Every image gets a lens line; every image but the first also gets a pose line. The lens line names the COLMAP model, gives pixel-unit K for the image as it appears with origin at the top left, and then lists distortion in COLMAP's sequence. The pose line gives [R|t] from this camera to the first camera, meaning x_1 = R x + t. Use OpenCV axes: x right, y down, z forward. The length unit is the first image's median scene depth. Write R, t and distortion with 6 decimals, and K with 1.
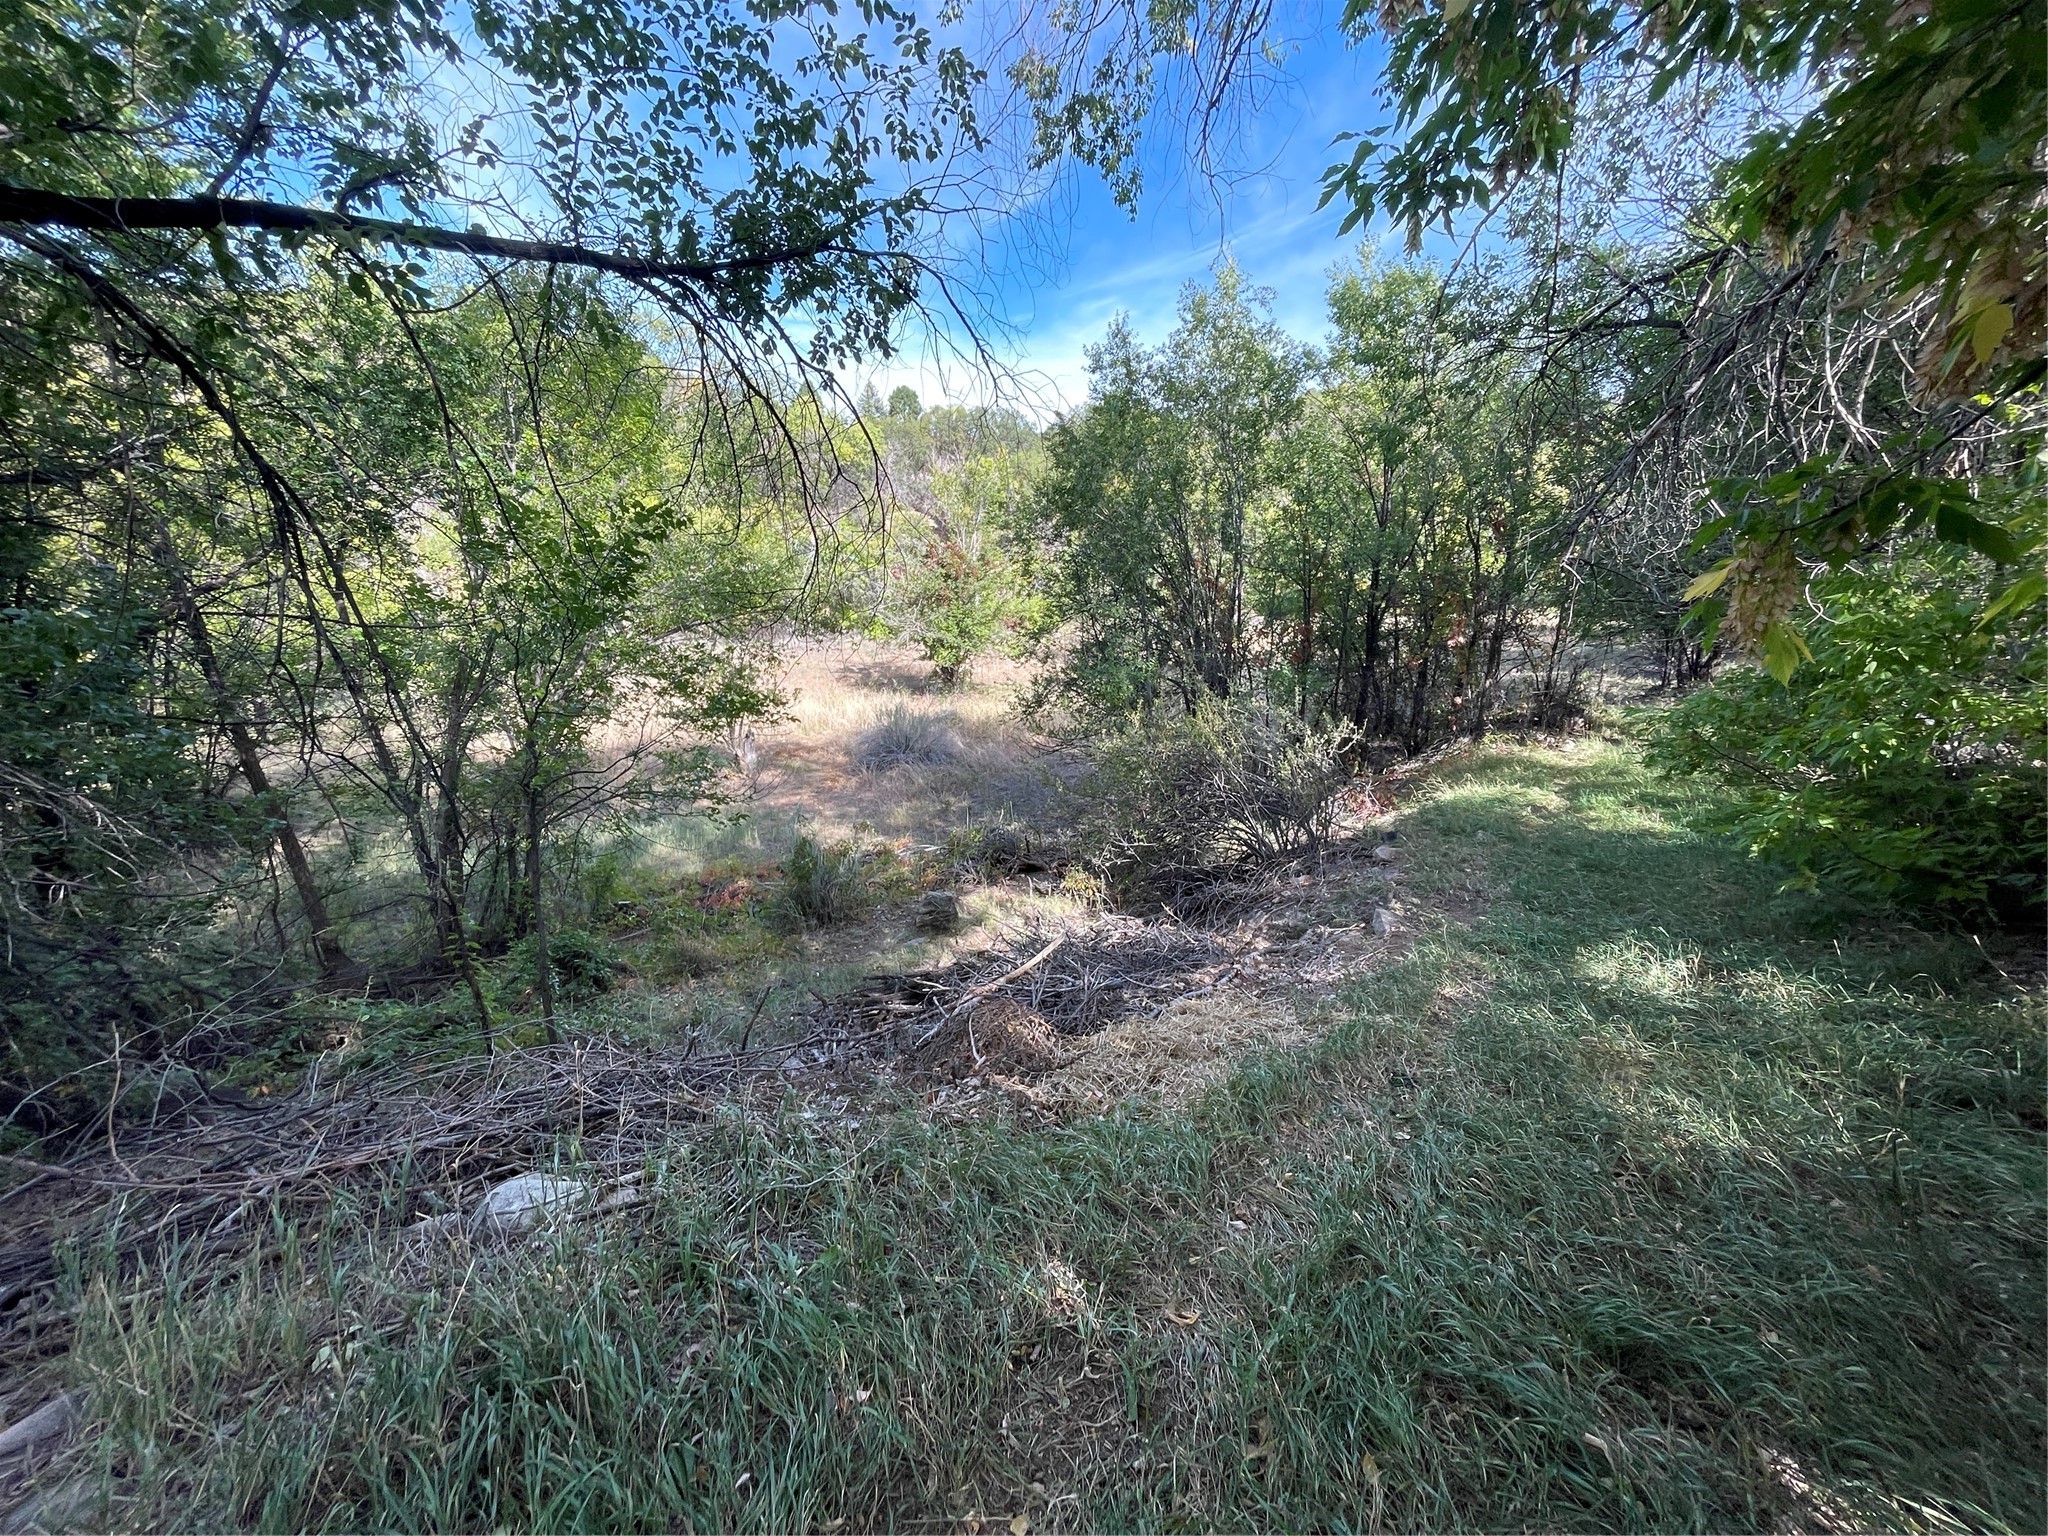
lens RADIAL K [[857.5, 0, 1024.0], [0, 857.5, 768.0], [0, 0, 1]] dist [0.001241, 0.000316]
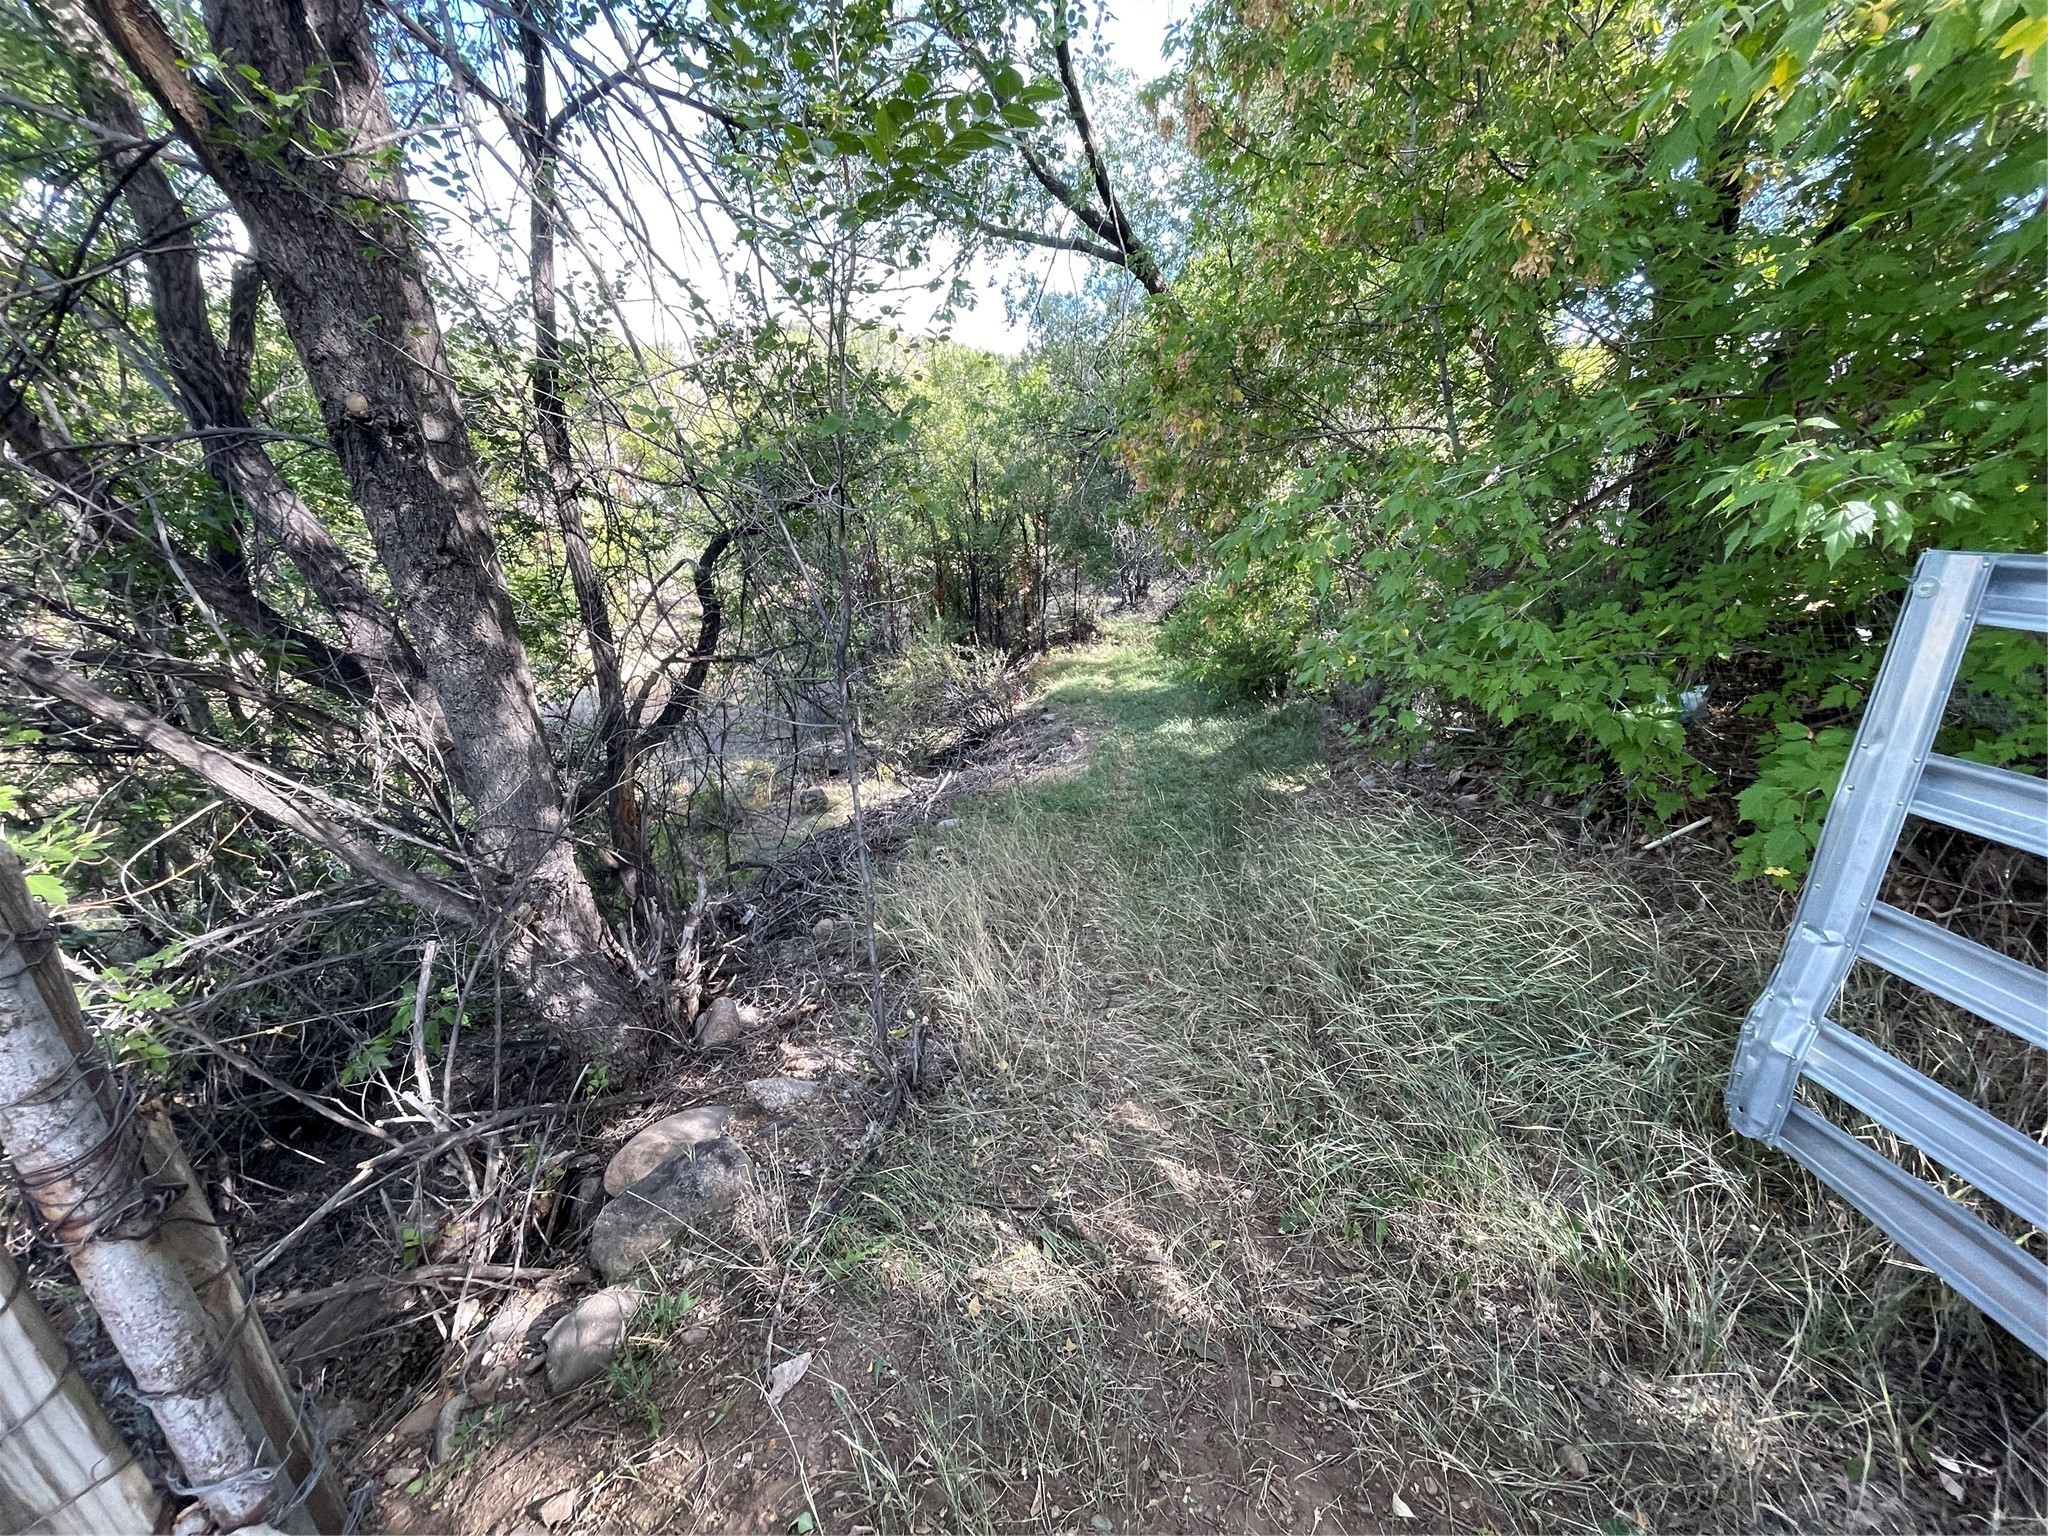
lens RADIAL K [[857.5, 0, 1024.0], [0, 857.5, 768.0], [0, 0, 1]] dist [0.001241, 0.000316]
pose [[0.846386, -0.188937, 0.497930, -0.530588], [0.153333, 0.981817, 0.111908, -0.012768], [-0.510020, -0.018369, 0.859966, -0.547745]]
